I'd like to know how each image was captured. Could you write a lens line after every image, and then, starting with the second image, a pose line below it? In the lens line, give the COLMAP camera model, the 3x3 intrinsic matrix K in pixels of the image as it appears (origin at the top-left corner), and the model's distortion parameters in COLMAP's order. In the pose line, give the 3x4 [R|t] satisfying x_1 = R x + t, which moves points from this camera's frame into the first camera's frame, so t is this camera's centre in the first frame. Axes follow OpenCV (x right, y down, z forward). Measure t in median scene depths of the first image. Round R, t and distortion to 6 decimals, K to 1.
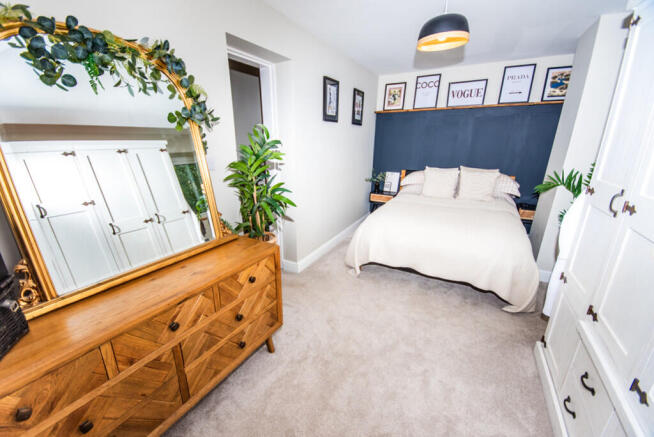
lens RADIAL K [[260.8, 0, 326.8], [0, 260.8, 220.8], [0, 0, 1]] dist [-0.000586, -0.000033]
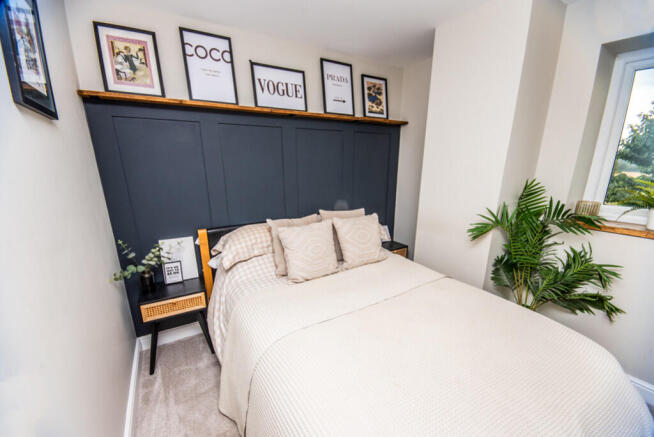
lens RADIAL K [[280.5, 0, 330.8], [0, 280.5, 244.9], [0, 0, 1]] dist [0.017290, -0.000037]
pose [[0.495146, -0.245951, 0.833270, -0.028450], [0.260795, 0.956940, 0.127485, -0.197216], [-0.828744, 0.154189, 0.537967, 0.605701]]
